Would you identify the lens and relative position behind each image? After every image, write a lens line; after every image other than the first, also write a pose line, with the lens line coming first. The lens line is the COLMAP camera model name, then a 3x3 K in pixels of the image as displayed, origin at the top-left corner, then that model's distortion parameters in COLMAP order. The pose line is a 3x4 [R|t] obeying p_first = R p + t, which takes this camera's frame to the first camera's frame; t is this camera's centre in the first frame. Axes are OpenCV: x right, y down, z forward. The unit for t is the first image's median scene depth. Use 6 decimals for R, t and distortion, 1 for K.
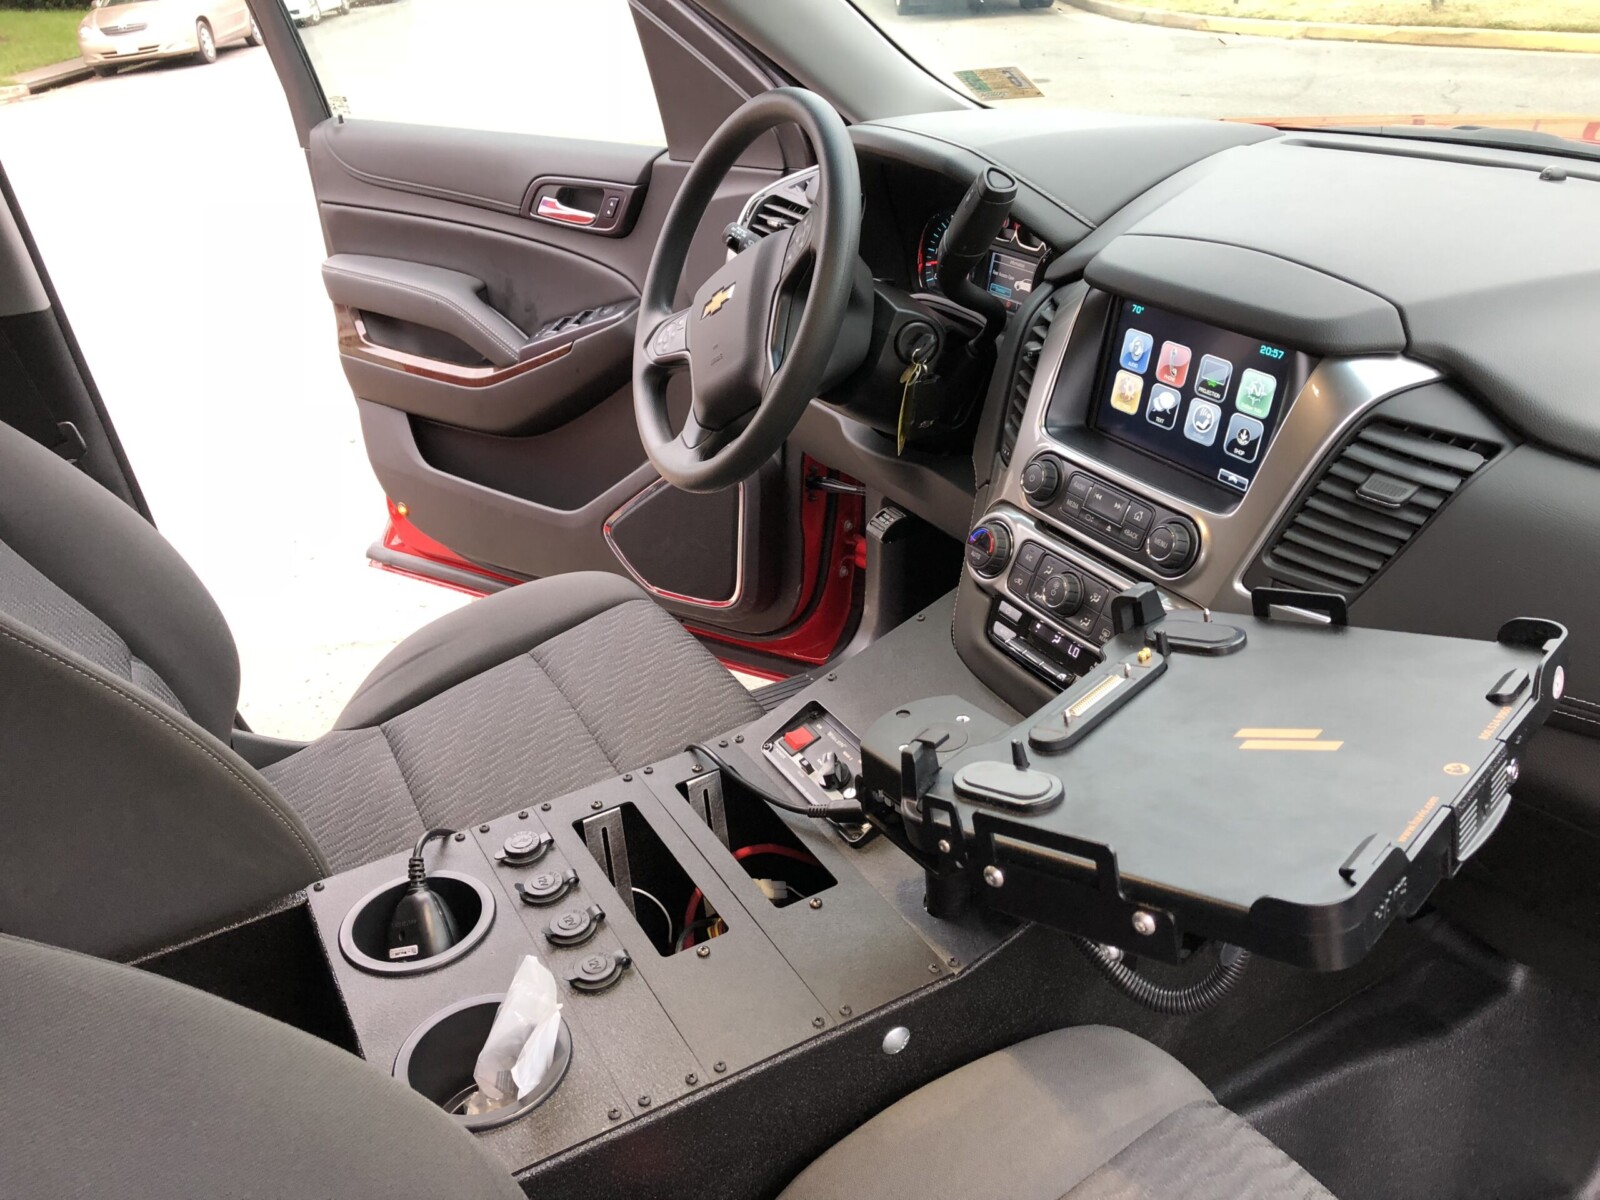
lens RADIAL K [[1303.8, 0, 800.7], [0, 1303.8, 599.2], [0, 0, 1]] dist [0.036876, -0.032280]
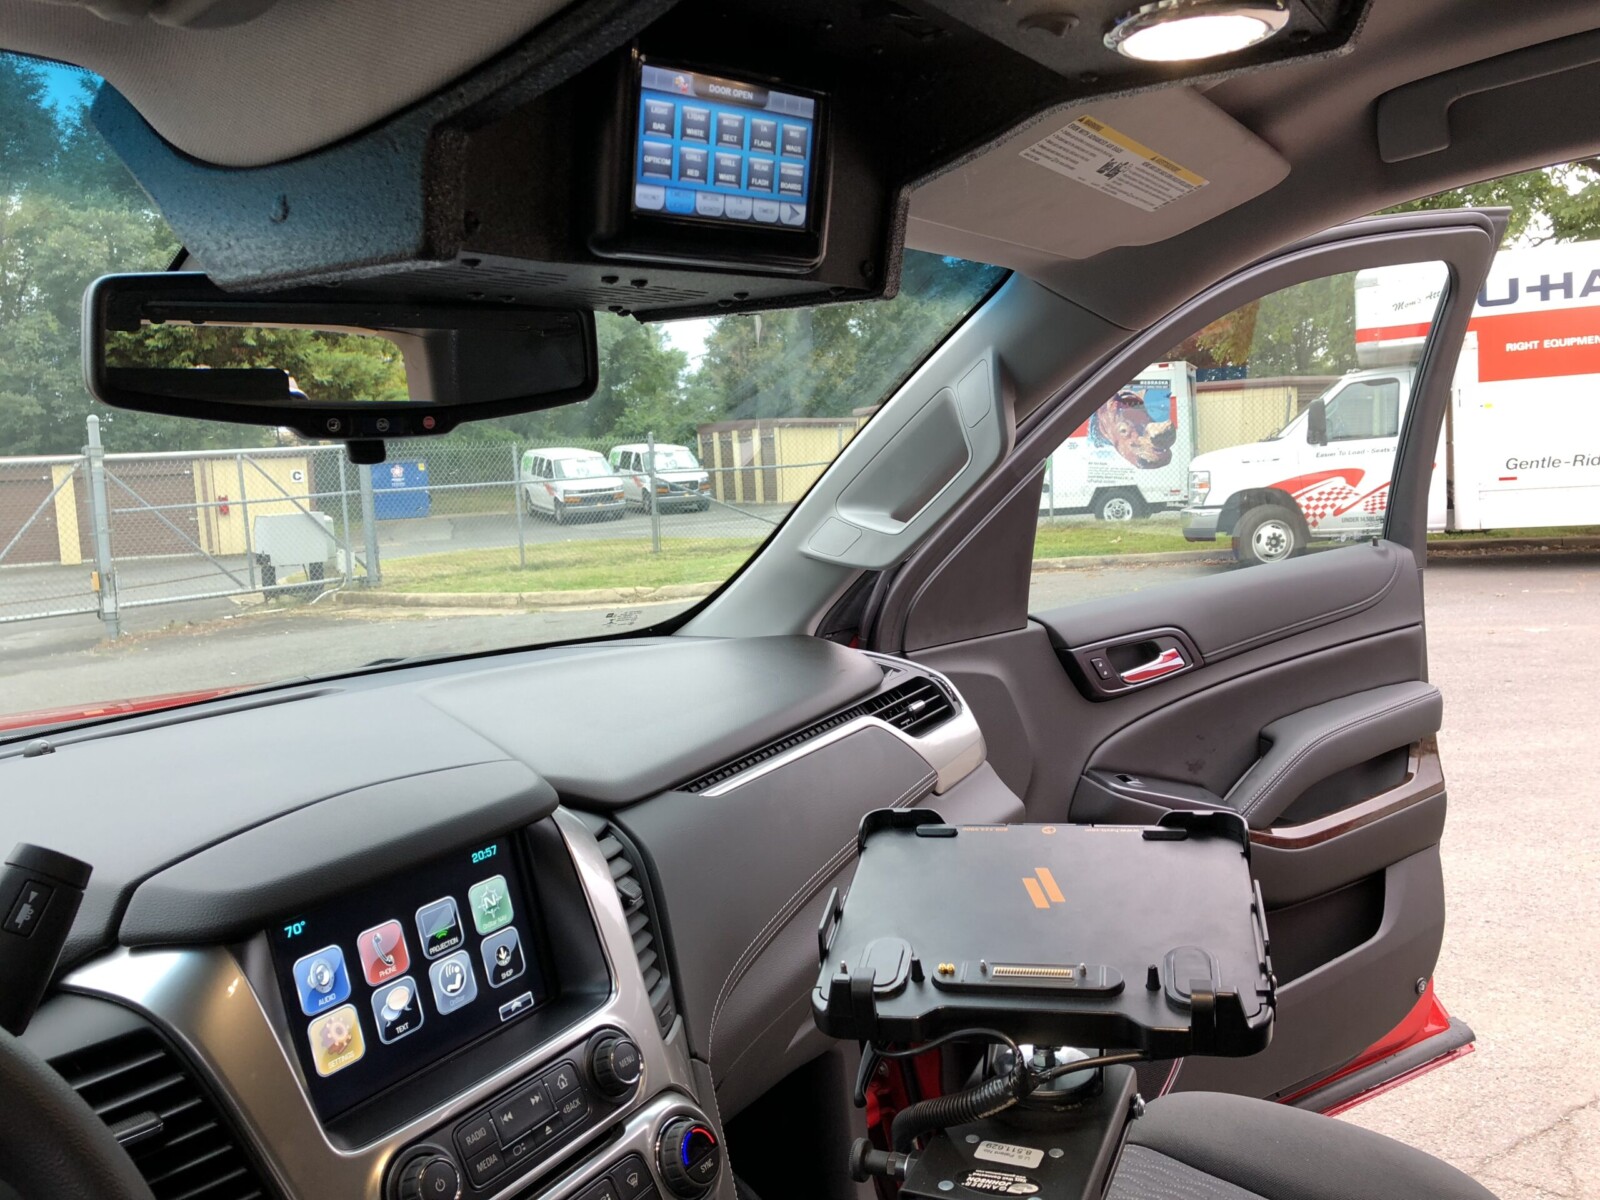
lens RADIAL K [[1303.8, 0, 801.5], [0, 1303.8, 625.1], [0, 0, 1]] dist [0.036876, -0.032280]
pose [[-0.473704, -0.023490, 0.880371, -0.484823], [0.502844, 0.813465, 0.292271, -0.437096], [-0.723016, 0.581139, -0.373530, 1.020863]]
